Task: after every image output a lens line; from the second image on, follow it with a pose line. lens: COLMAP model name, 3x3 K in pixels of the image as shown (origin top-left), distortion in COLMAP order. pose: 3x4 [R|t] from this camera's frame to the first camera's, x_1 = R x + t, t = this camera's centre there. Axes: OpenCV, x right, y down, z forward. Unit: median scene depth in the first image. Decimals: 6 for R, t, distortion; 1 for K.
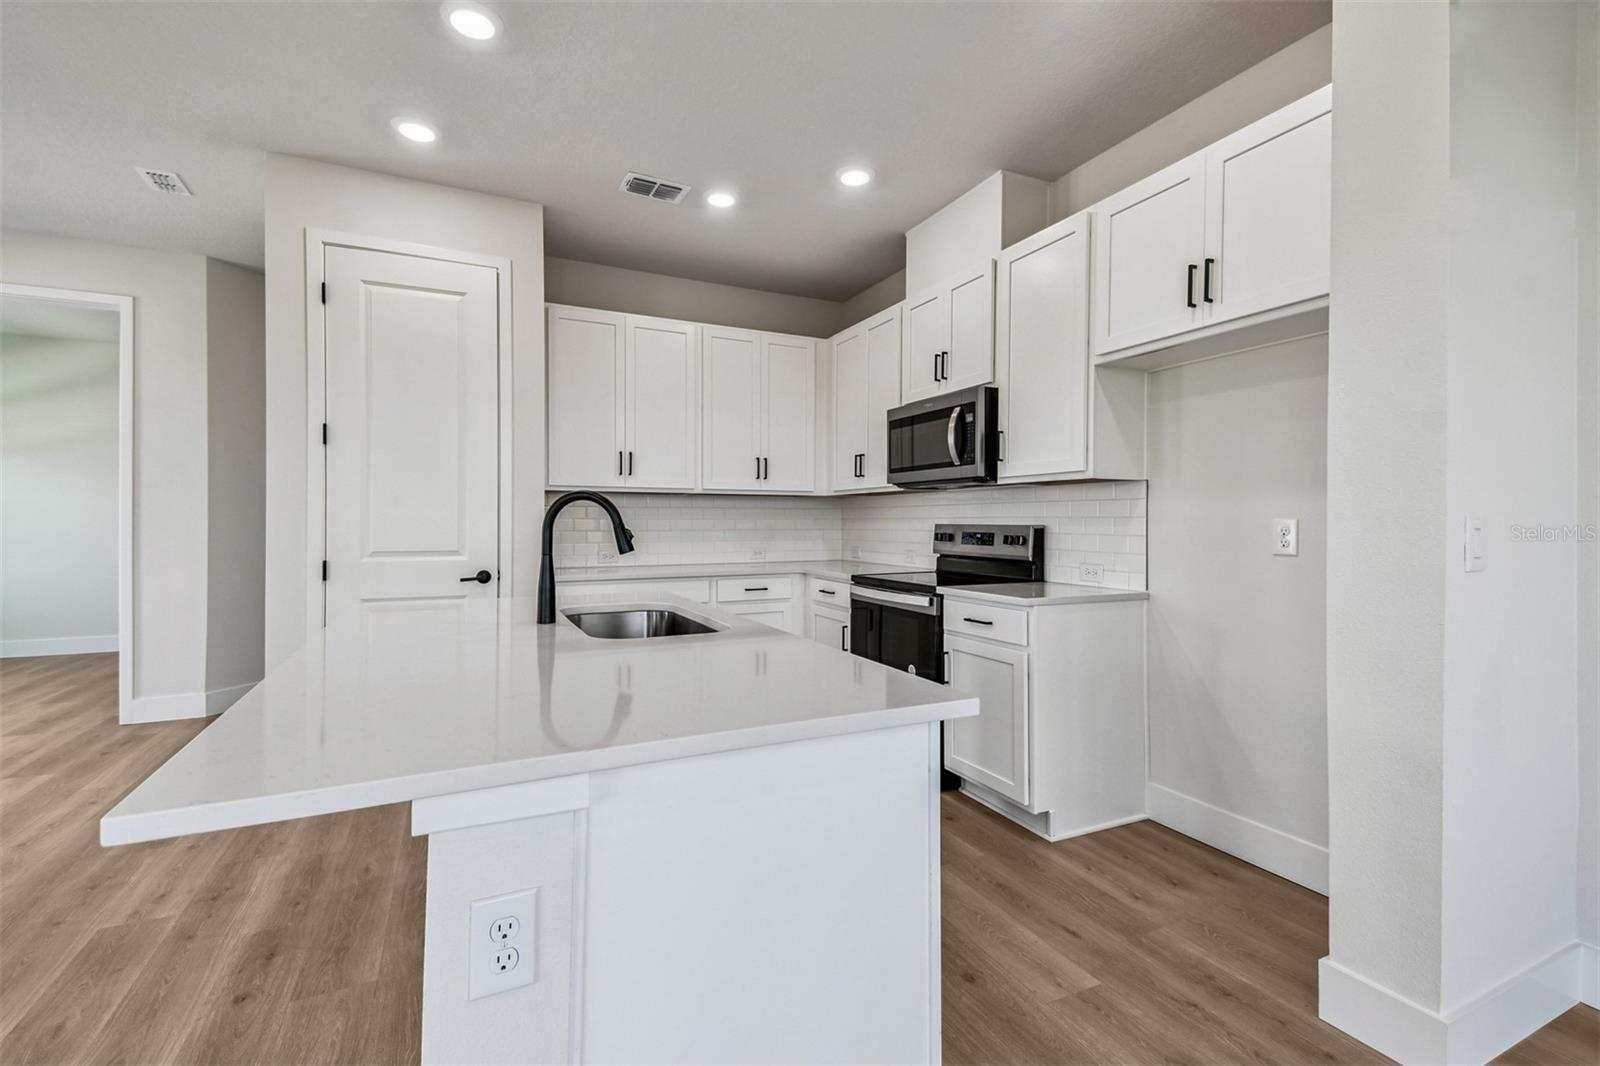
lens RADIAL K [[710.9, 0, 791.2], [0, 710.9, 519.0], [0, 0, 1]] dist [0.043809, -0.000820]
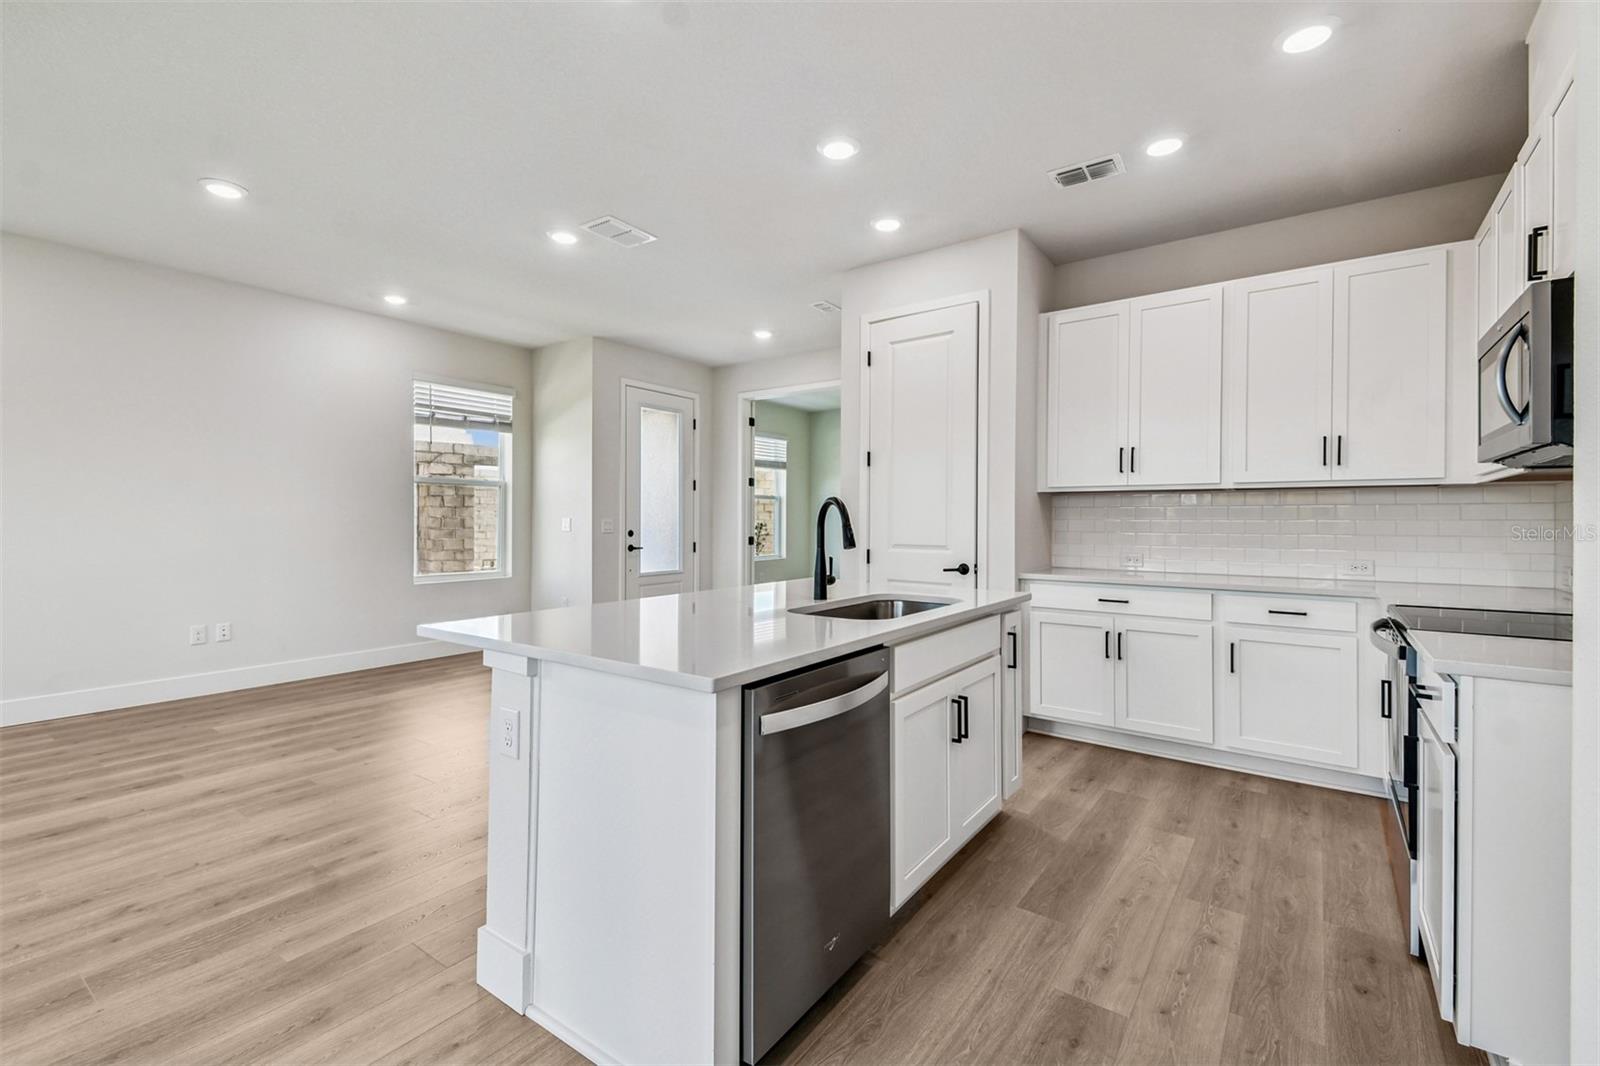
lens RADIAL K [[710.9, 0, 791.2], [0, 710.9, 519.0], [0, 0, 1]] dist [0.043809, -0.000820]
pose [[0.479365, -0.002338, -0.877612, 0.427977], [-0.000006, 0.999996, -0.002667, 0.001829], [0.877615, 0.001284, 0.479364, 0.183957]]
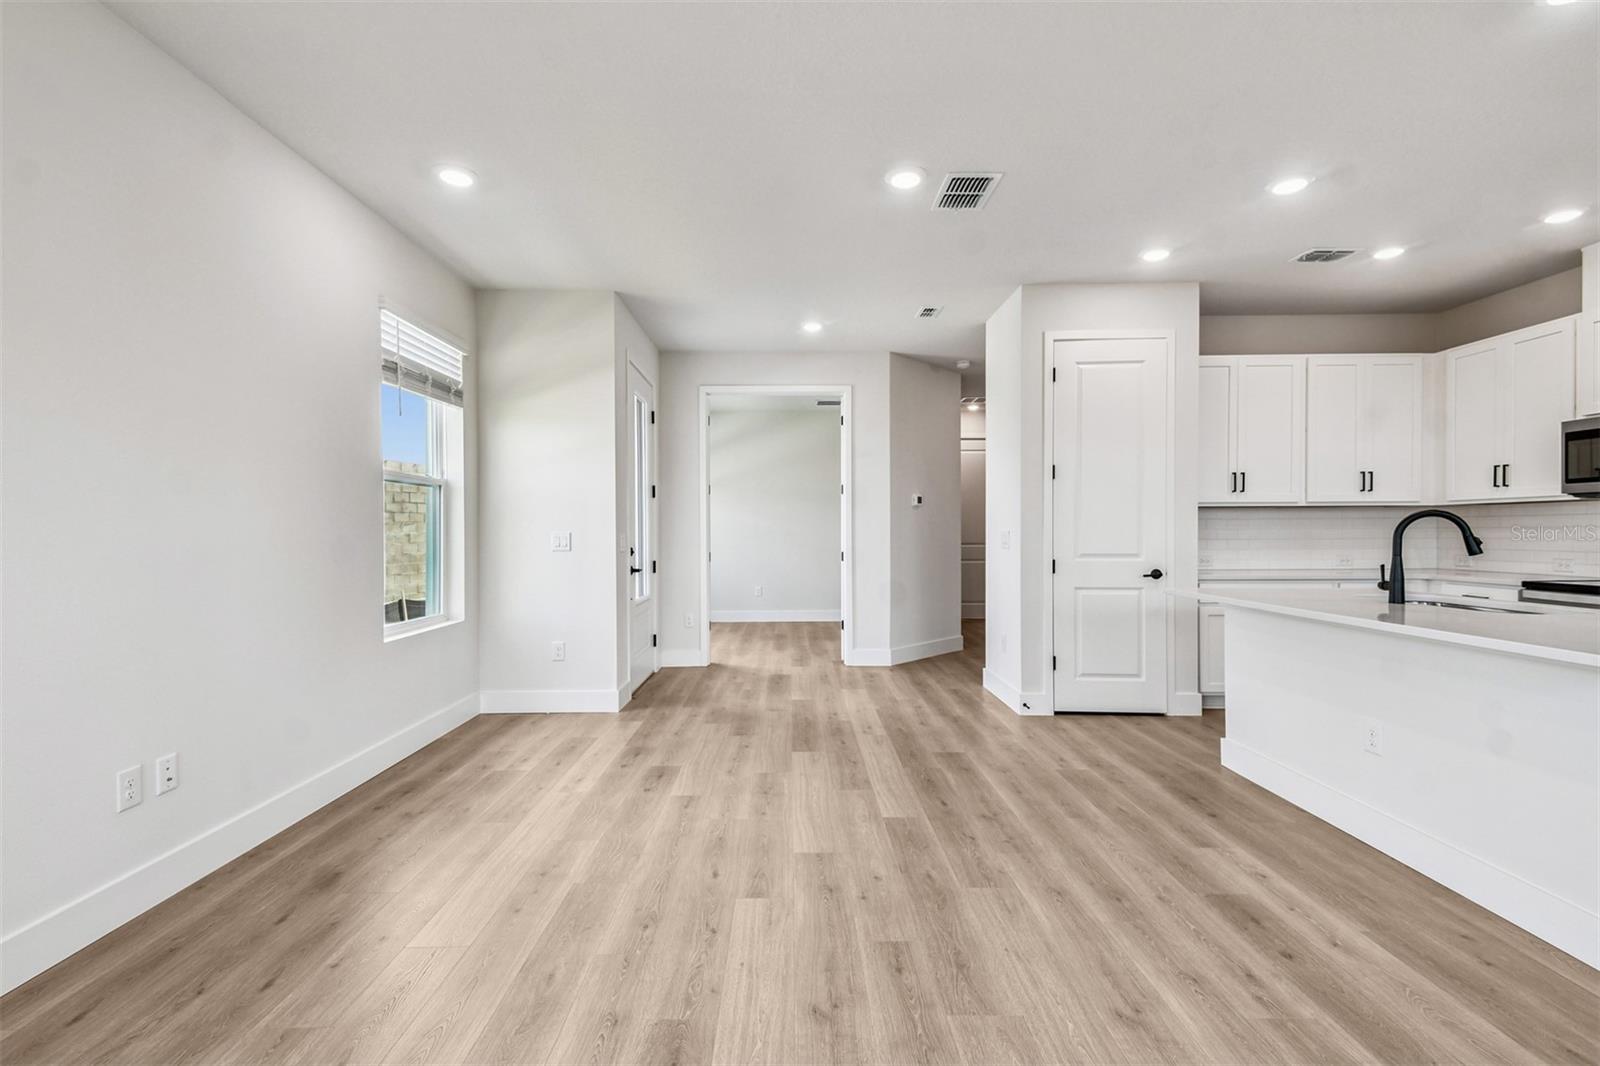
lens RADIAL K [[705.1, 0, 796.2], [0, 705.1, 536.1], [0, 0, 1]] dist [0.054048, -0.024118]
pose [[0.910069, -0.003144, -0.414444, -0.459271], [0.007873, 0.999922, 0.009703, -0.006850], [0.414381, -0.012093, 0.910023, -0.439853]]
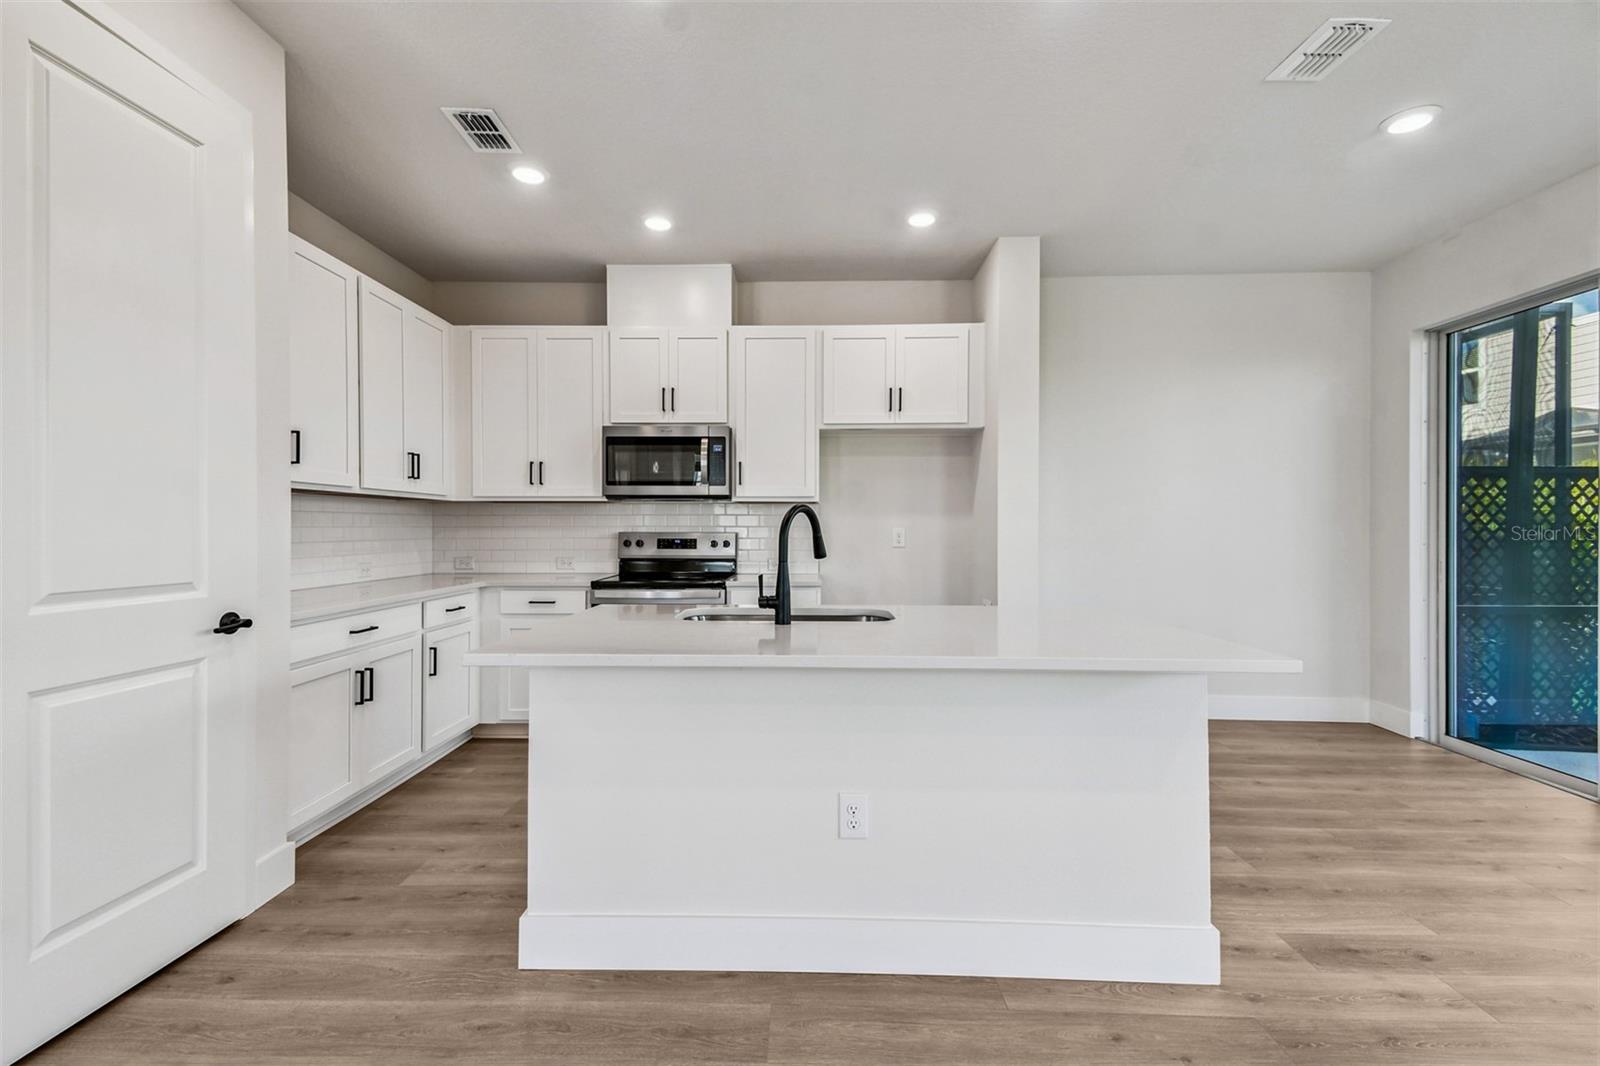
lens RADIAL K [[697.0, 0, 793.4], [0, 697.0, 525.6], [0, 0, 1]] dist [0.031290, -0.000303]
pose [[0.445878, 0.003129, 0.895088, -0.710937], [-0.003328, 0.999993, -0.001838, -0.001942], [-0.895088, -0.002159, 0.445885, 0.284959]]
